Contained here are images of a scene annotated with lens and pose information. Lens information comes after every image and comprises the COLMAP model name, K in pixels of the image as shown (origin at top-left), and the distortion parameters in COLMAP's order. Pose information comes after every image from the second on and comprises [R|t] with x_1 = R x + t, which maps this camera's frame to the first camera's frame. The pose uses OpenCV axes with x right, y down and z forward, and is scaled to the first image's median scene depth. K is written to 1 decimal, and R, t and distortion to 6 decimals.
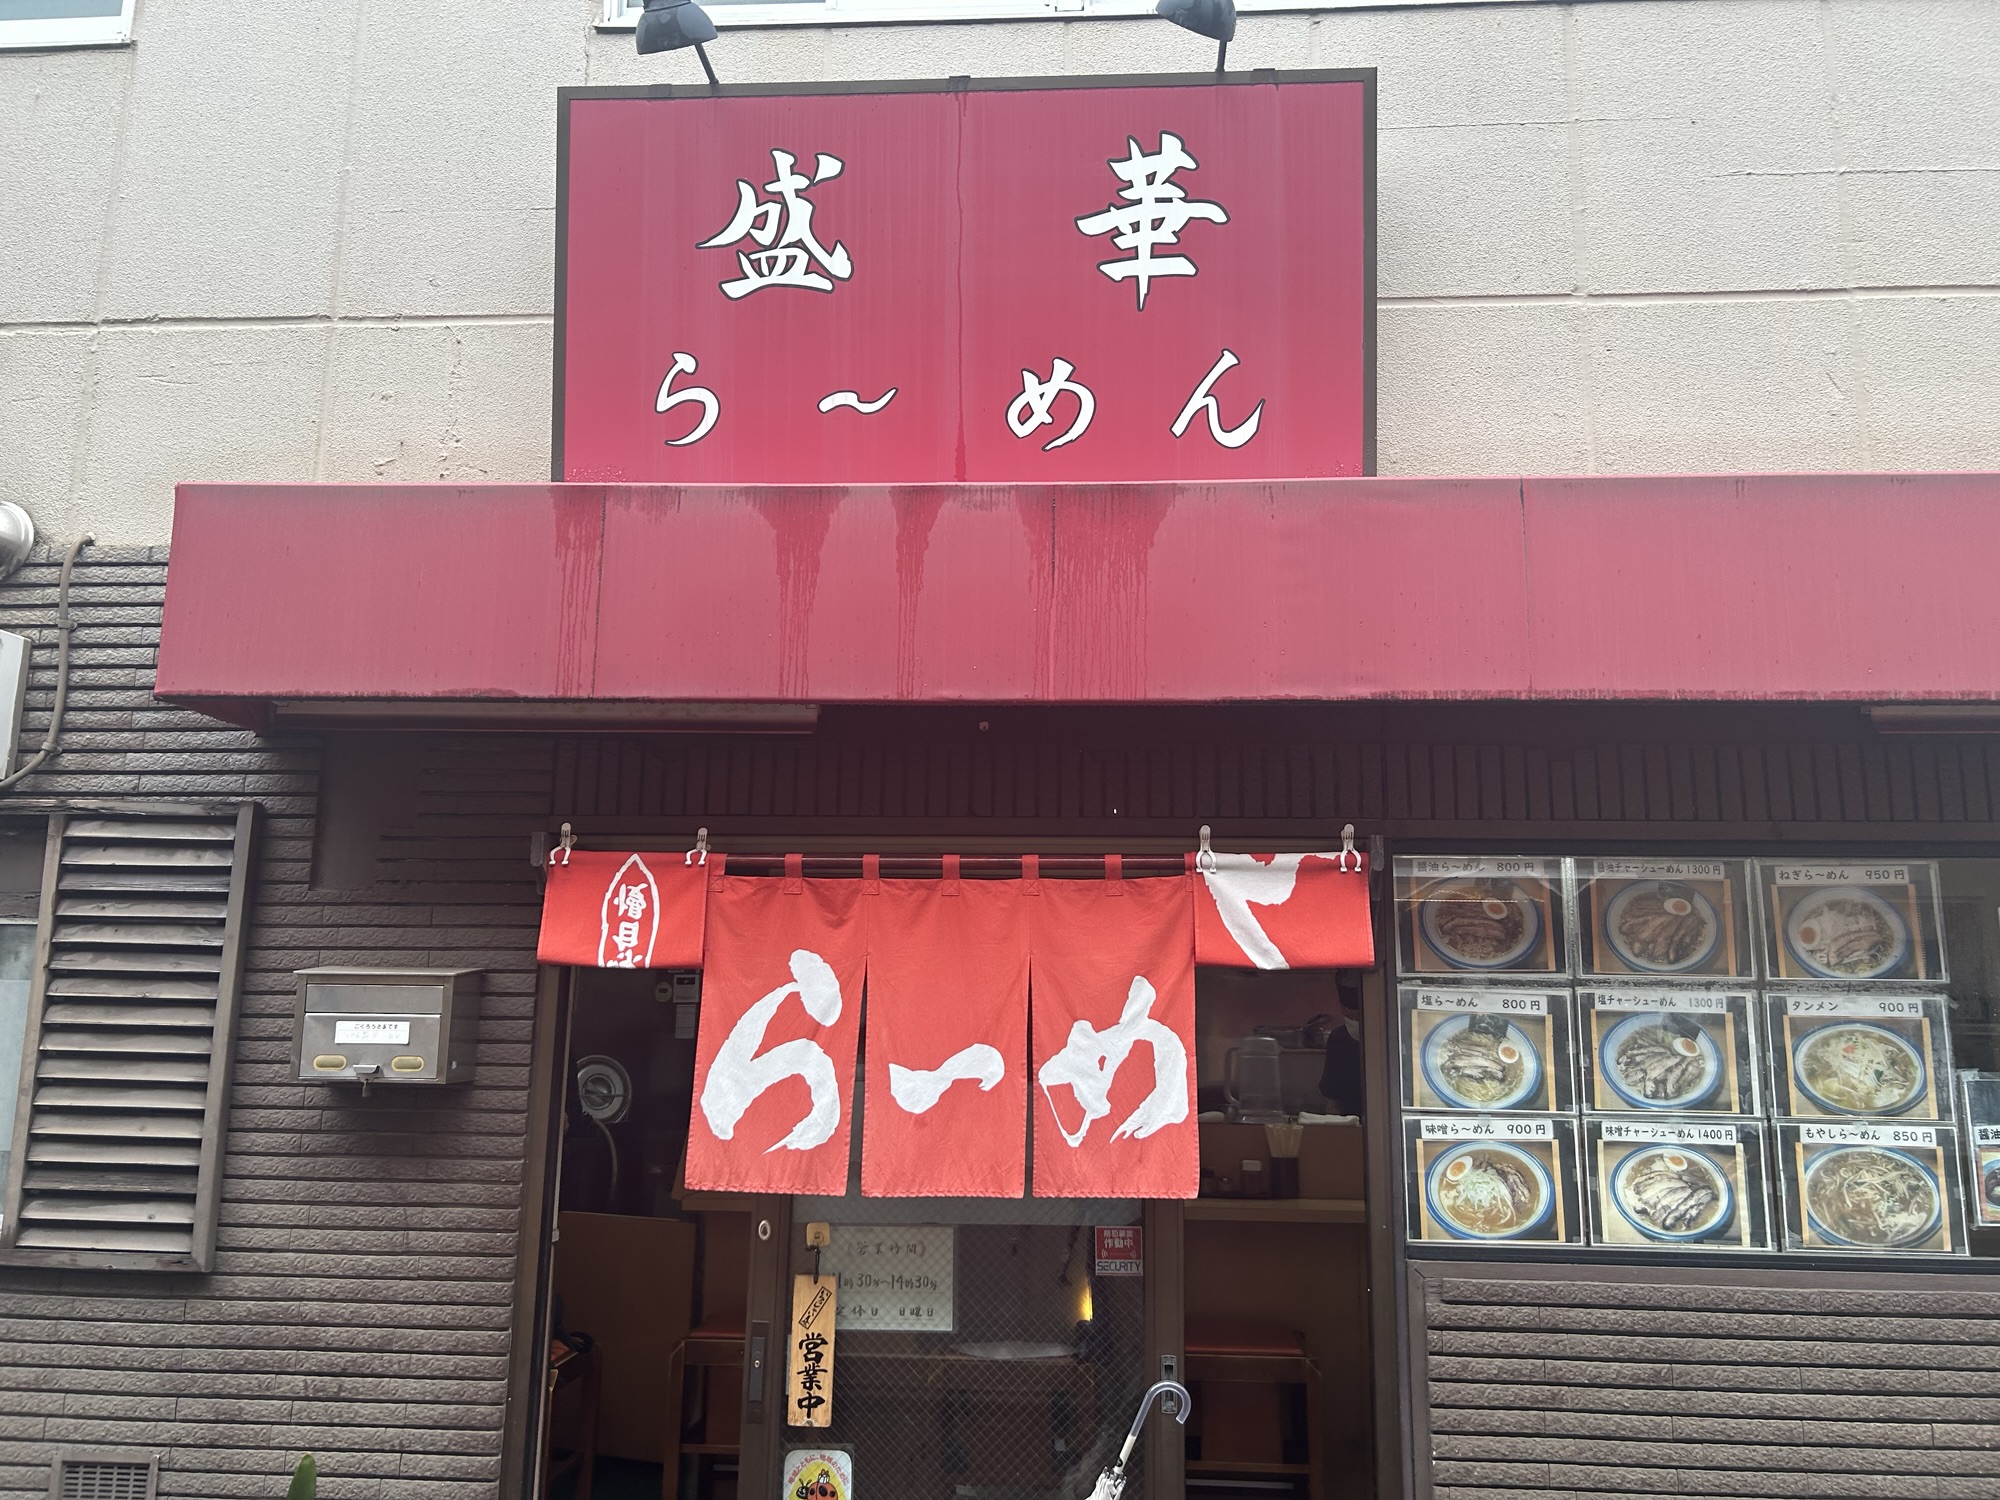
lens RADIAL K [[1531.5, 0, 1000.0], [0, 1531.5, 750.0], [0, 0, 1]] dist [0.047473, -0.050309]
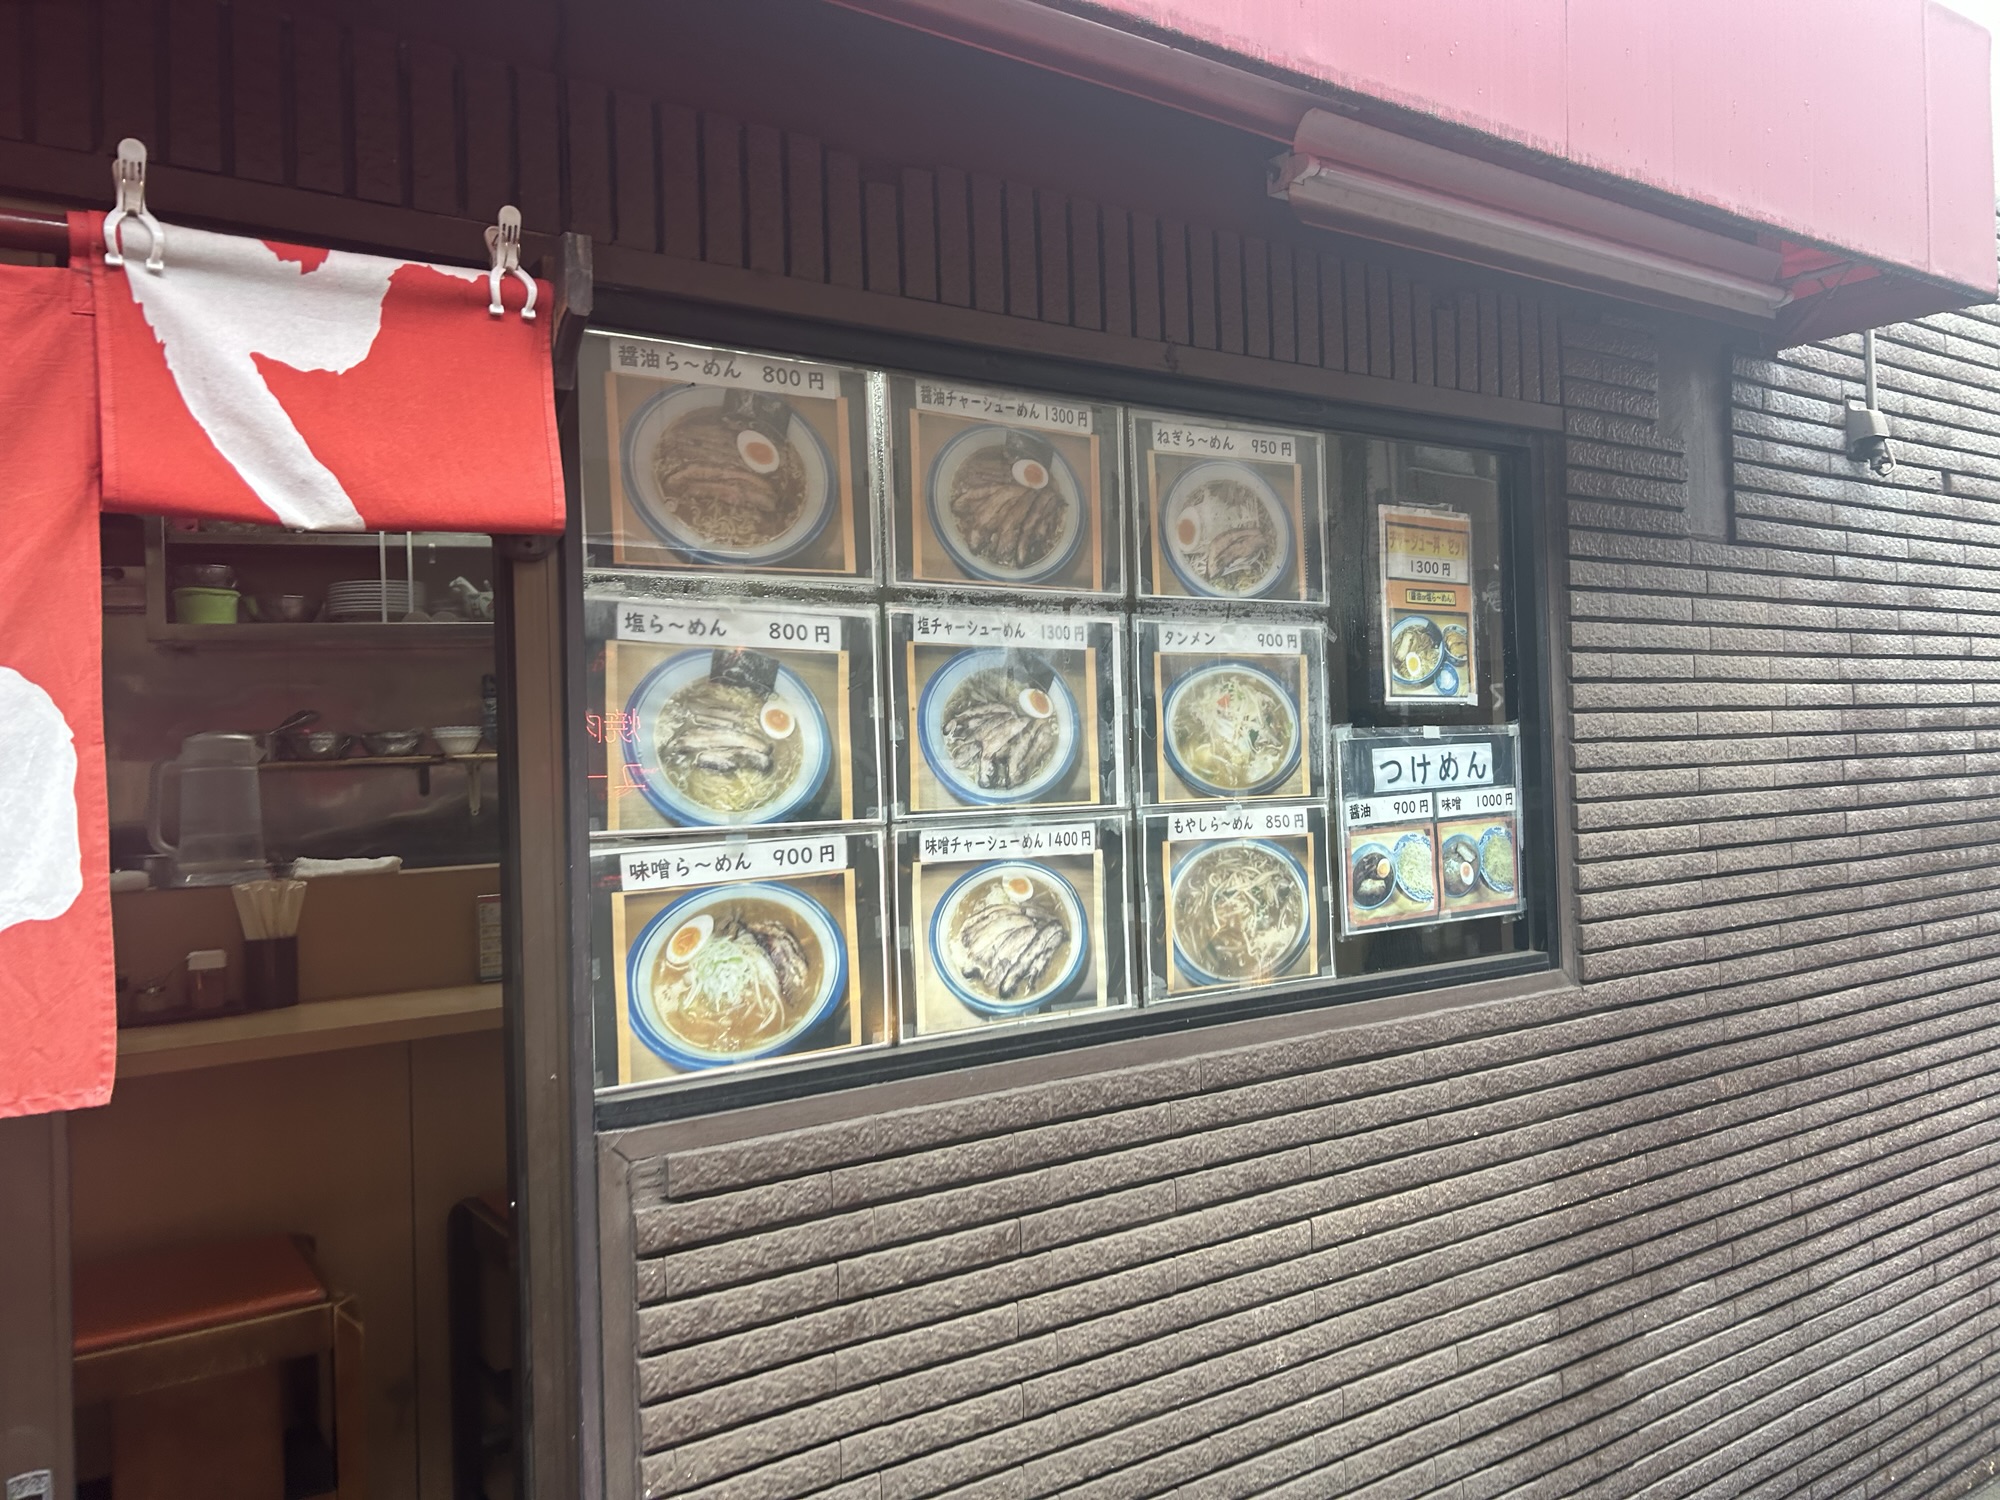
lens RADIAL K [[1508.0, 0, 1014.9], [0, 1508.0, 725.0], [0, 0, 1]] dist [0.055241, -0.065761]
pose [[0.777095, -0.023478, 0.628945, 0.062903], [-0.076048, 0.988480, 0.130860, 0.124272], [-0.624772, -0.149521, 0.766358, 0.549531]]
